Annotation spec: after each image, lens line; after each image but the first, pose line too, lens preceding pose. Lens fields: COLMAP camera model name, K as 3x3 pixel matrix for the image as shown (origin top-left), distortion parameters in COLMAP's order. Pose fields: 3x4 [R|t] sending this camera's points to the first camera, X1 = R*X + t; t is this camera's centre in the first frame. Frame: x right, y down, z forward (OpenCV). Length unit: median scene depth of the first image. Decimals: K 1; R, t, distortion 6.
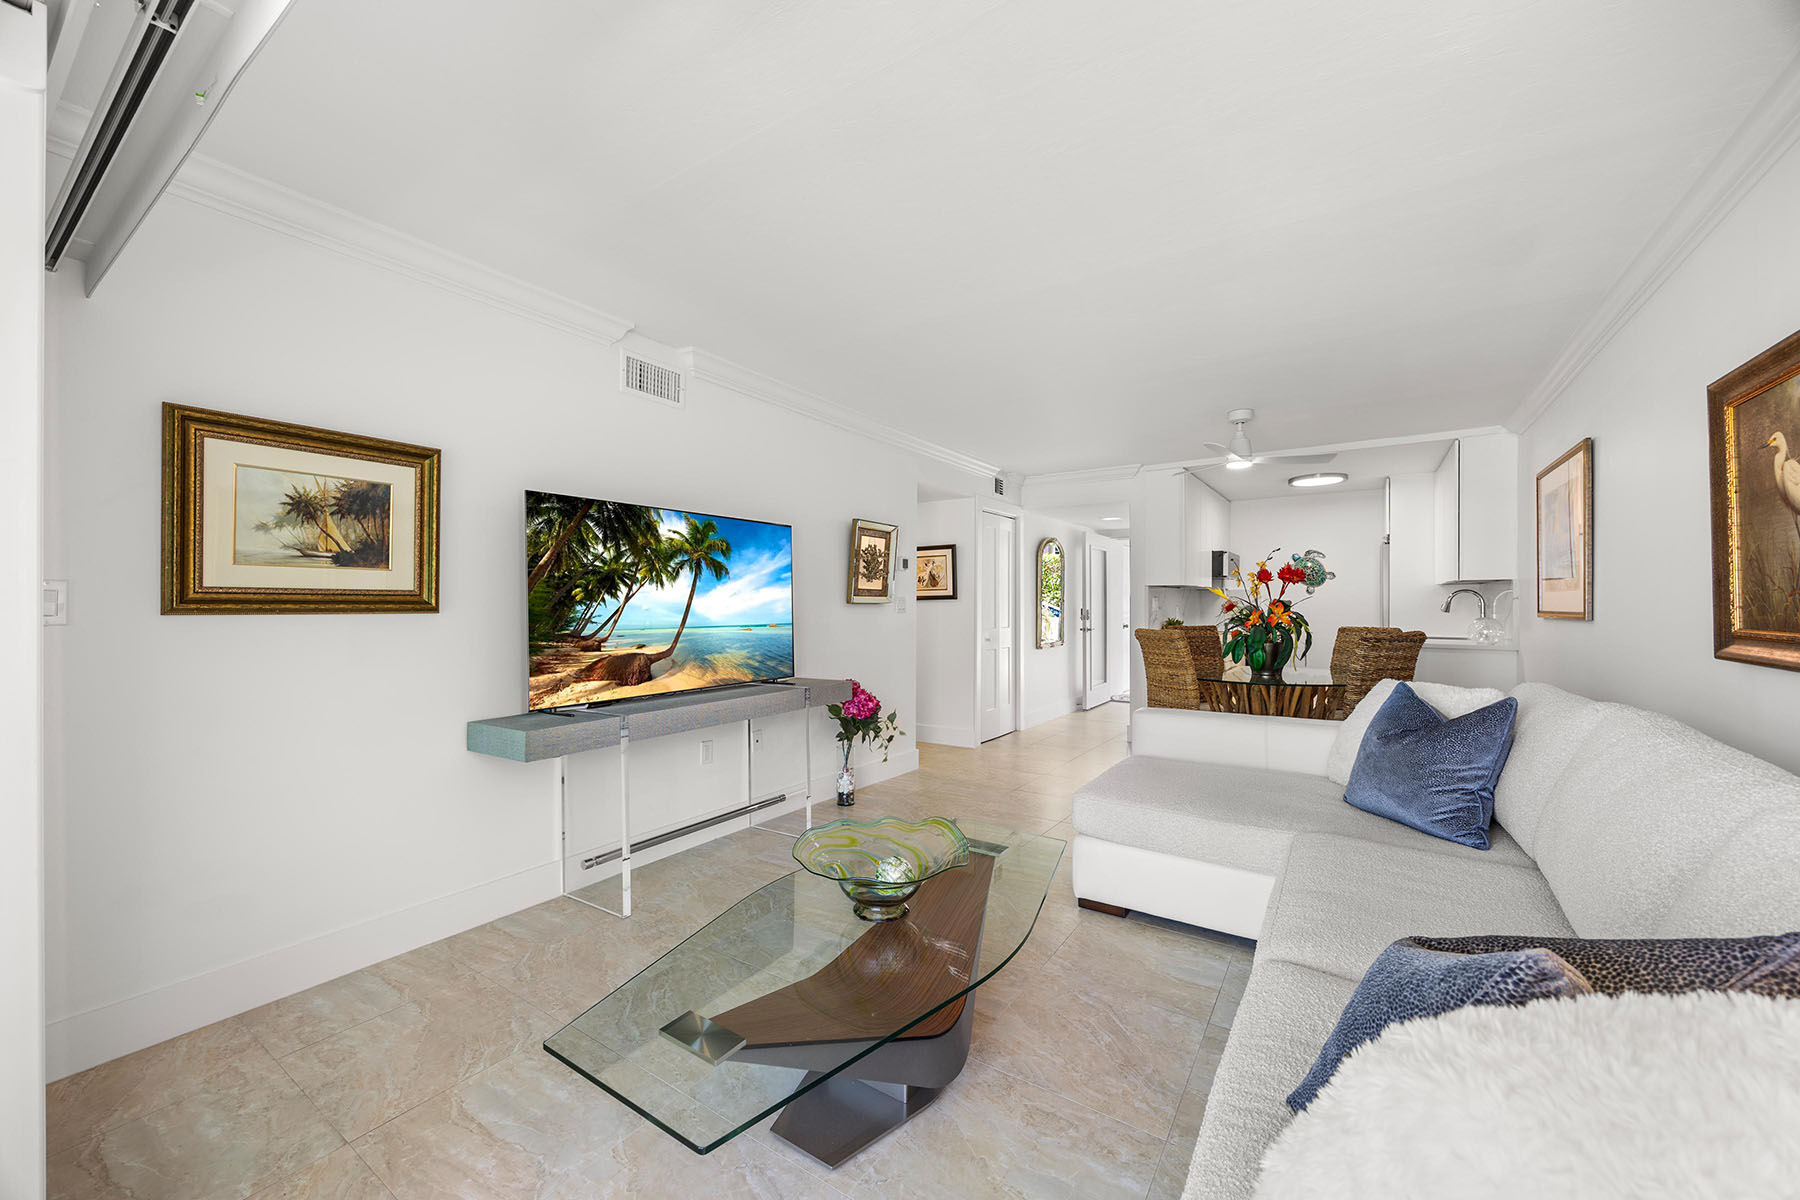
lens RADIAL K [[673.4, 0, 885.8], [0, 673.4, 601.4], [0, 0, 1]] dist [-0.004556, -0.000277]
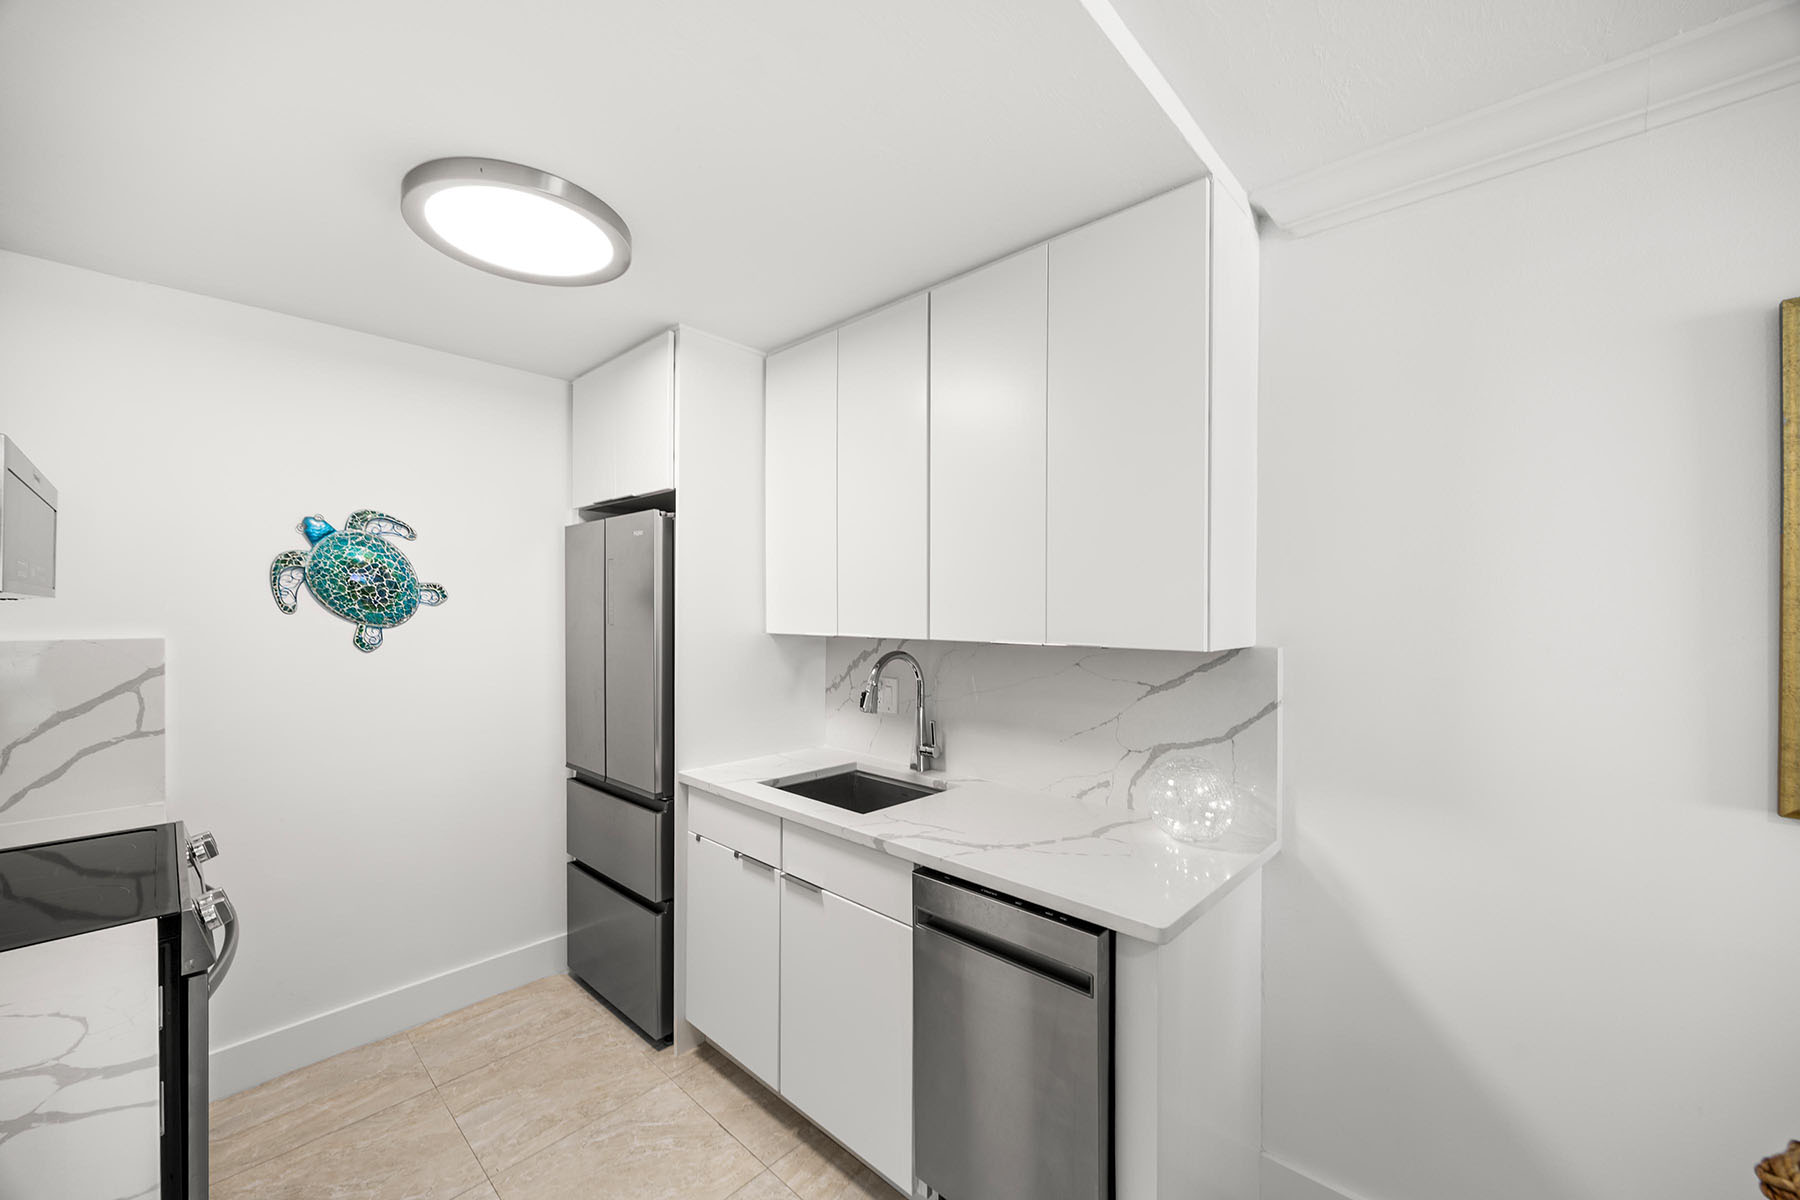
lens RADIAL K [[689.9, 0, 910.8], [0, 689.9, 610.6], [0, 0, 1]] dist [-0.004342, 0.000499]
pose [[0.113321, -0.011505, 0.993492, 0.394769], [-0.001081, 0.999931, 0.011703, -0.038902], [-0.993558, -0.002400, 0.113300, 0.817526]]
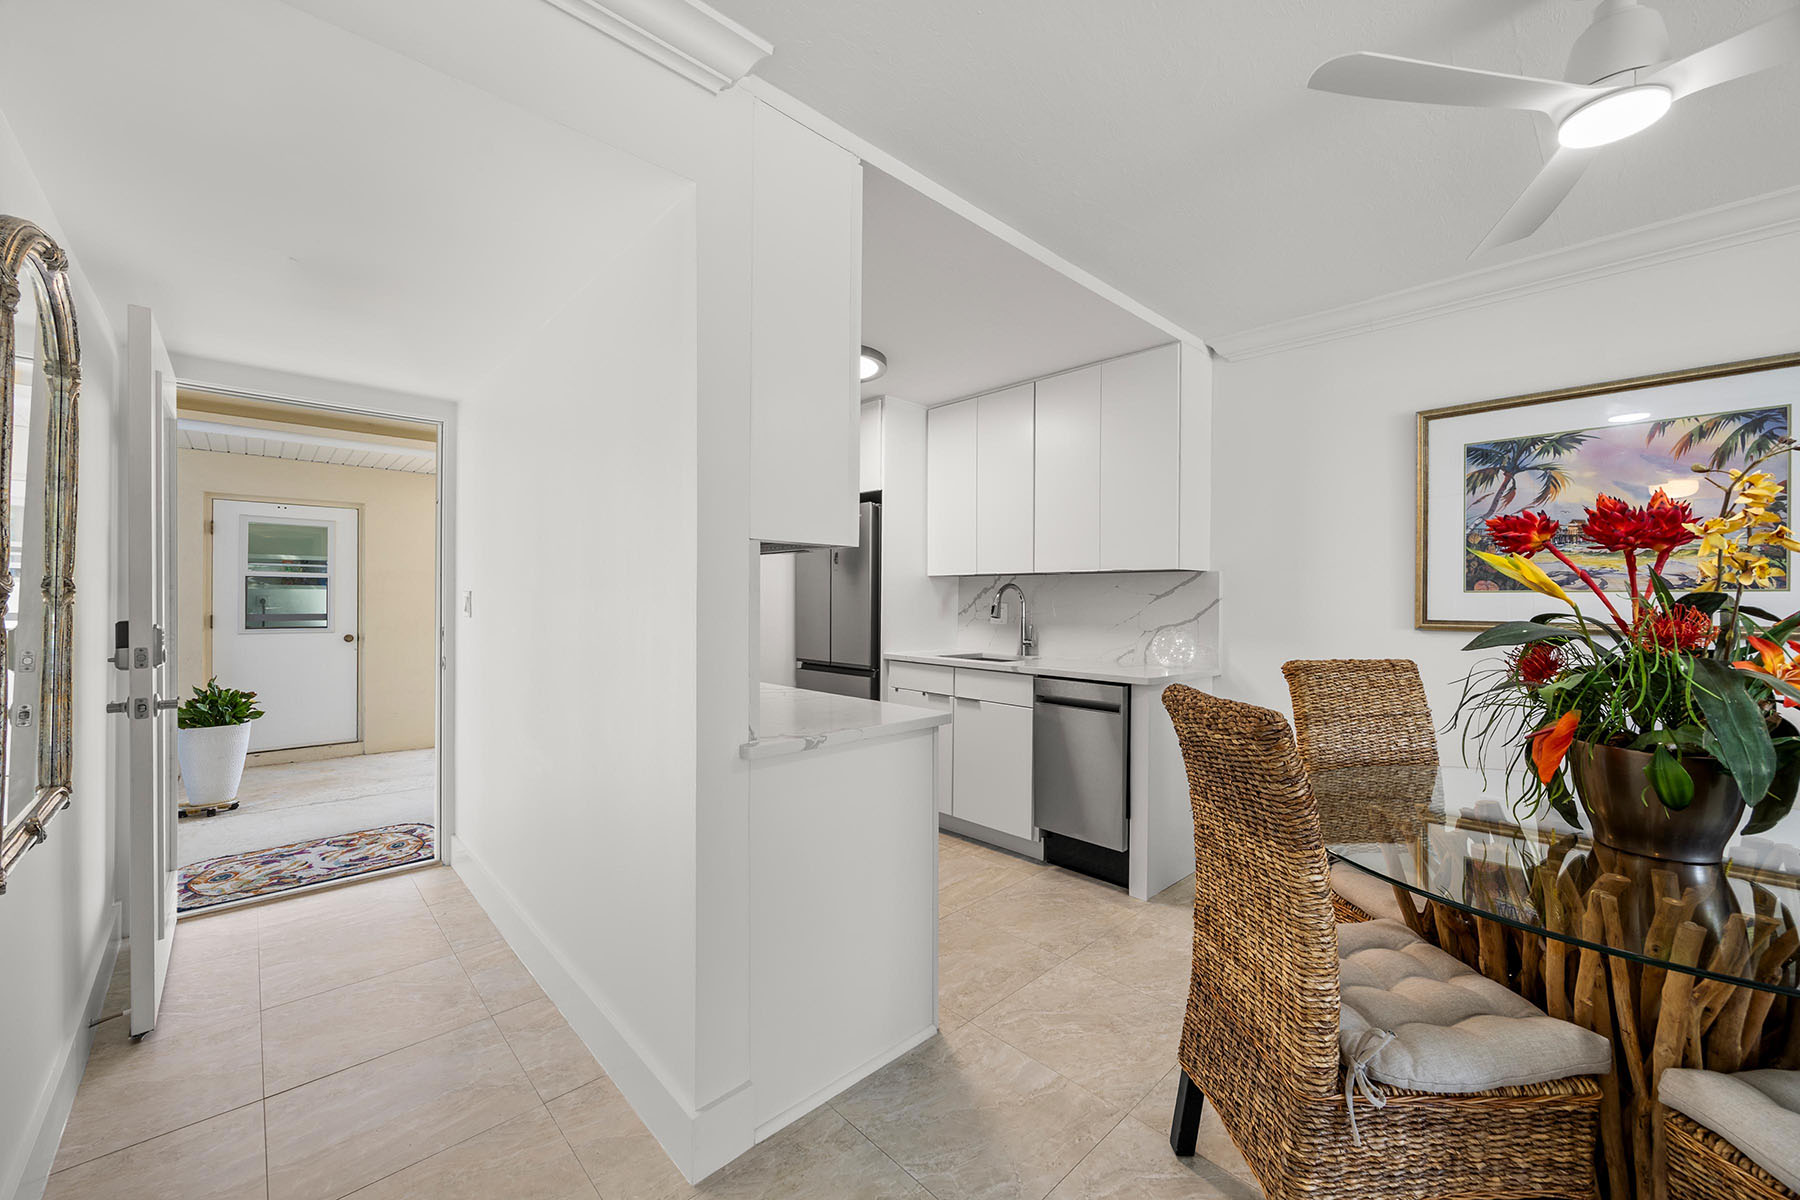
lens RADIAL K [[689.9, 0, 907.0], [0, 689.9, 600.6], [0, 0, 1]] dist [-0.004342, 0.000499]
pose [[0.184143, -0.010856, 0.982839, 0.132925], [-0.002534, 0.999930, 0.011519, -0.006036], [-0.982896, -0.004611, 0.184103, 0.841738]]
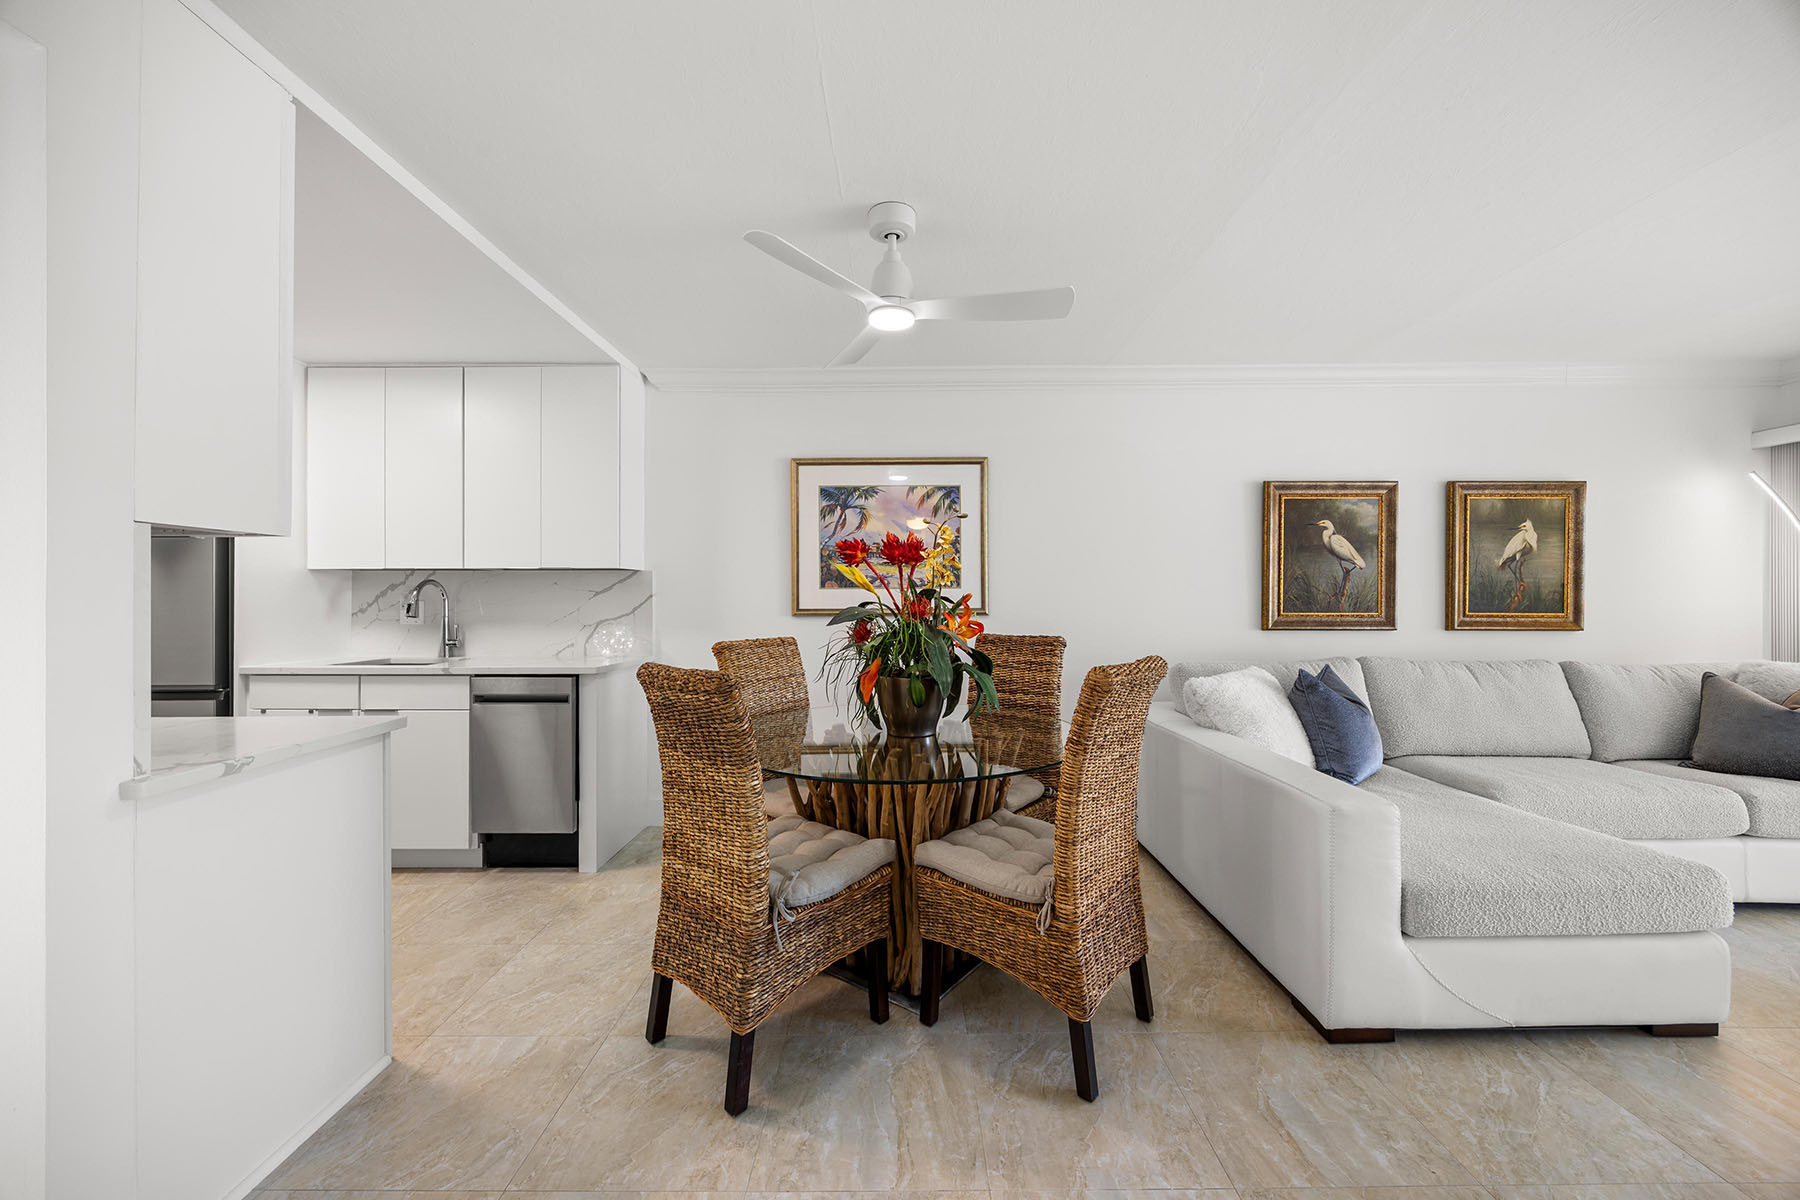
lens RADIAL K [[689.9, 0, 892.1], [0, 689.9, 589.3], [0, 0, 1]] dist [-0.004342, 0.000499]
pose [[-0.577098, 0.000839, 0.816675, 0.081025], [-0.000859, 0.999998, -0.001635, -0.005872], [-0.816675, -0.001645, -0.577096, 0.879884]]
